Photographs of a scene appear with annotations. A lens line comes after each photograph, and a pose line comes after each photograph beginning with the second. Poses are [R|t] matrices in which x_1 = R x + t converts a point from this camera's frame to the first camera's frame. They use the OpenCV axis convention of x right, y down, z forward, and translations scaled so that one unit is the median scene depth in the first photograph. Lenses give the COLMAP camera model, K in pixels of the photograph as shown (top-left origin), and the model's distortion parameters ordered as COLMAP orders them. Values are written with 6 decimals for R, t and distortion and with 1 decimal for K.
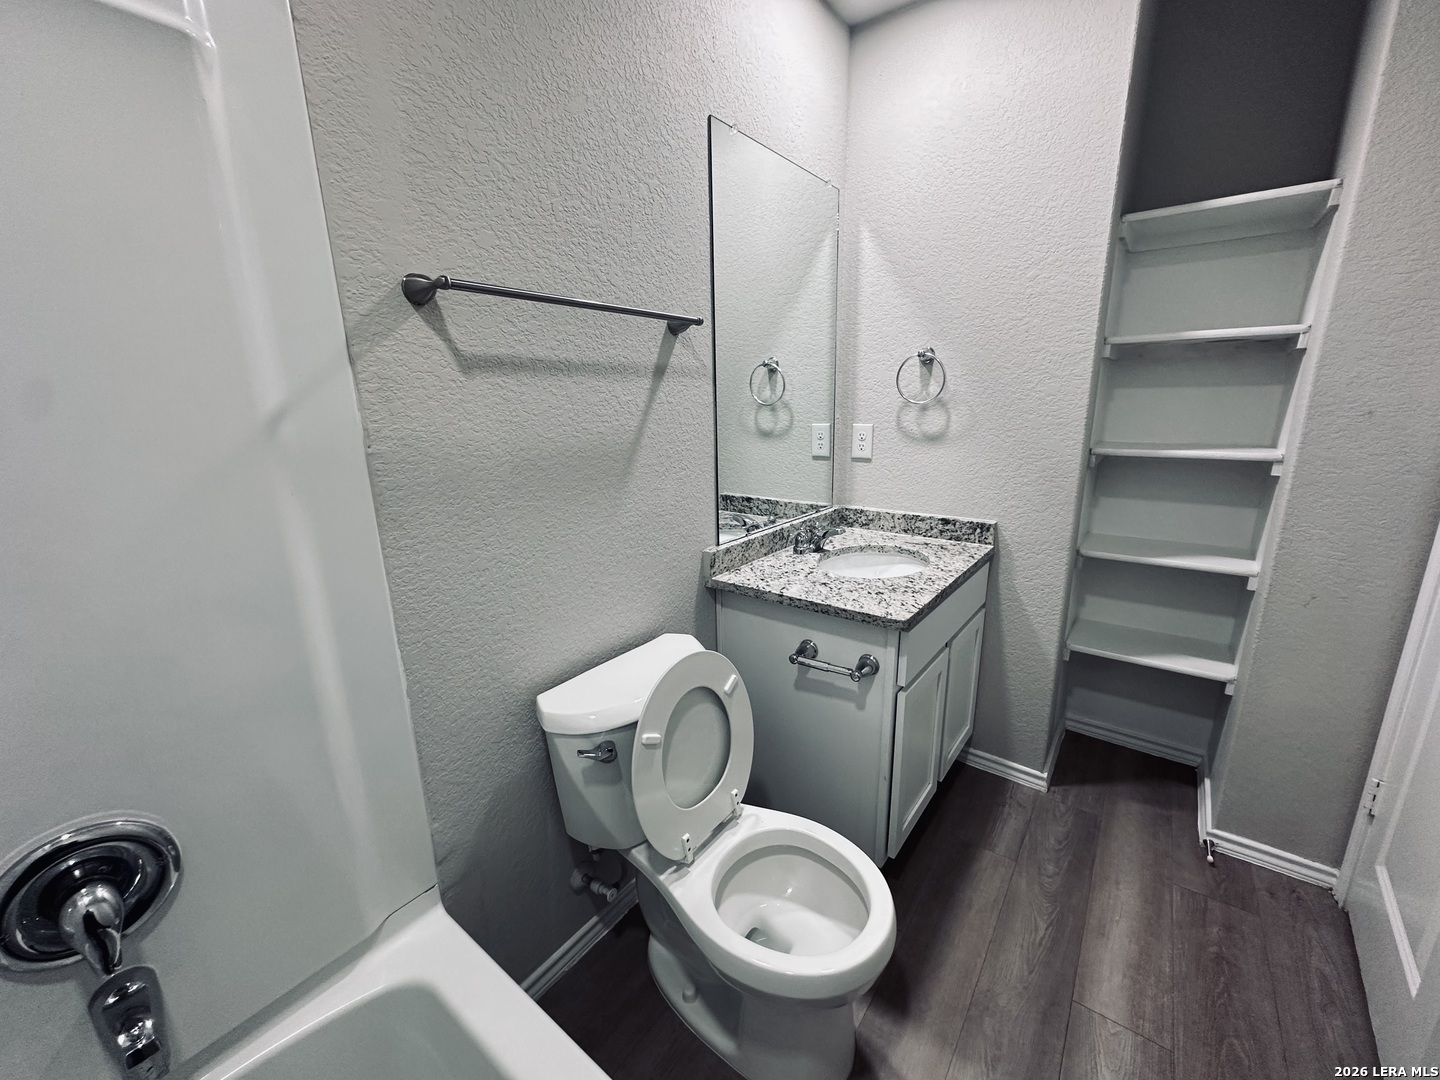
lens RADIAL K [[578.3, 0, 718.9], [0, 578.3, 542.2], [0, 0, 1]] dist [-0.002596, 0.000532]
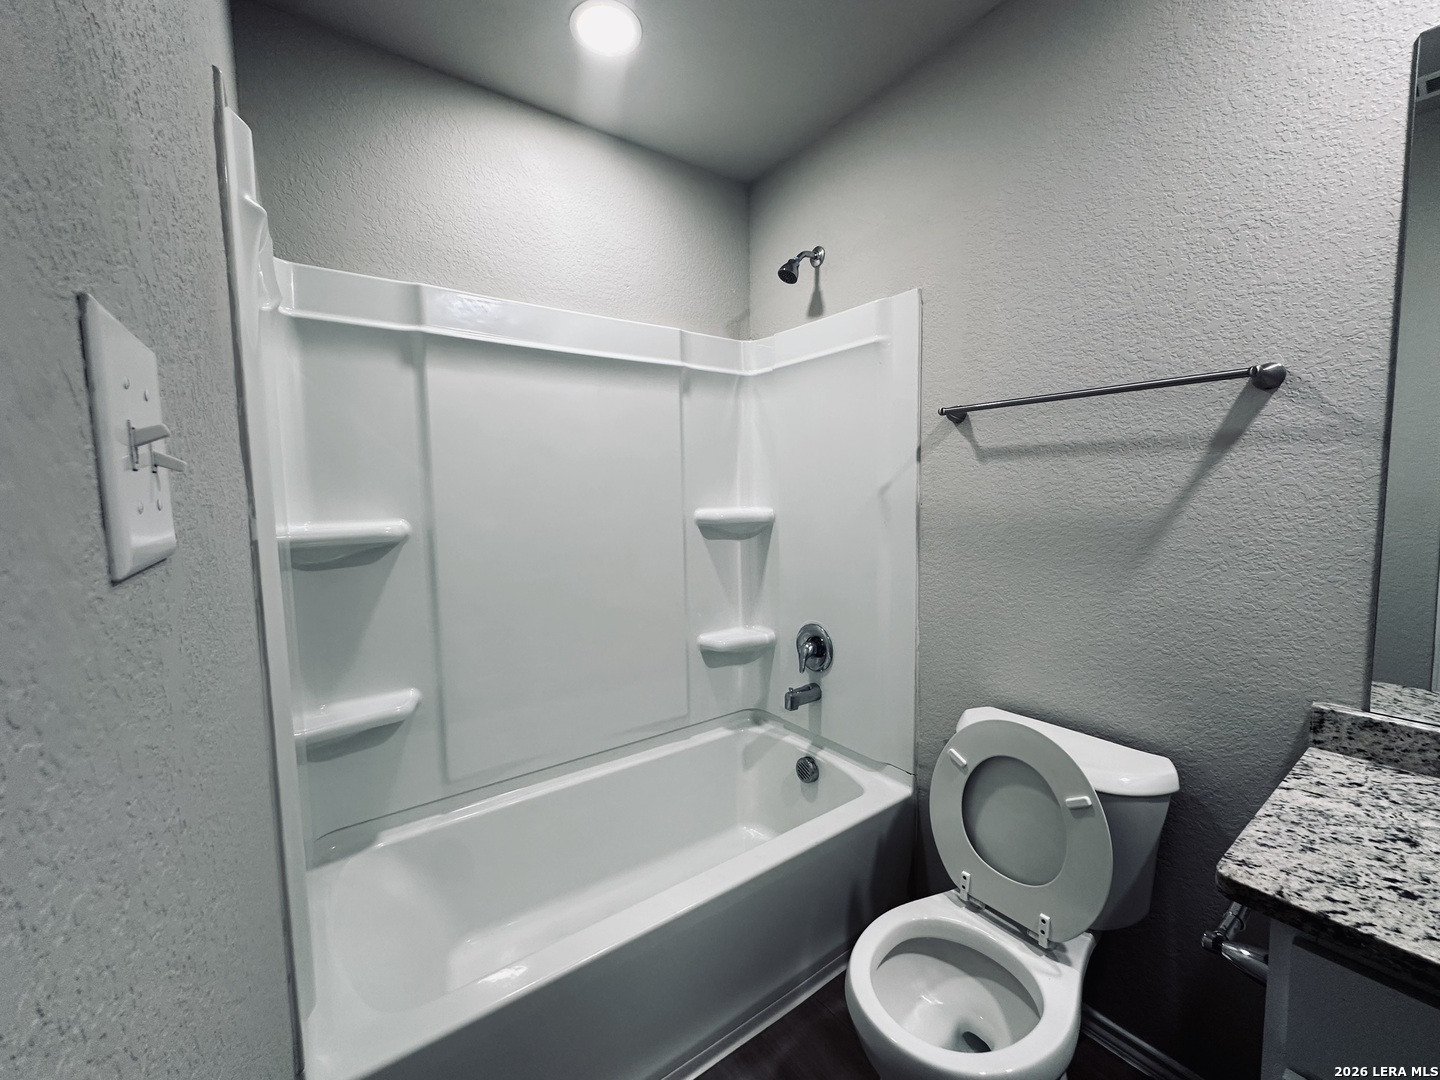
lens RADIAL K [[578.3, 0, 718.9], [0, 578.3, 542.2], [0, 0, 1]] dist [-0.002596, 0.000532]
pose [[-0.283346, 0.105244, -0.953225, 0.922692], [-0.210033, 0.963020, 0.168758, -0.153490], [0.935736, 0.248026, -0.250763, 0.609104]]
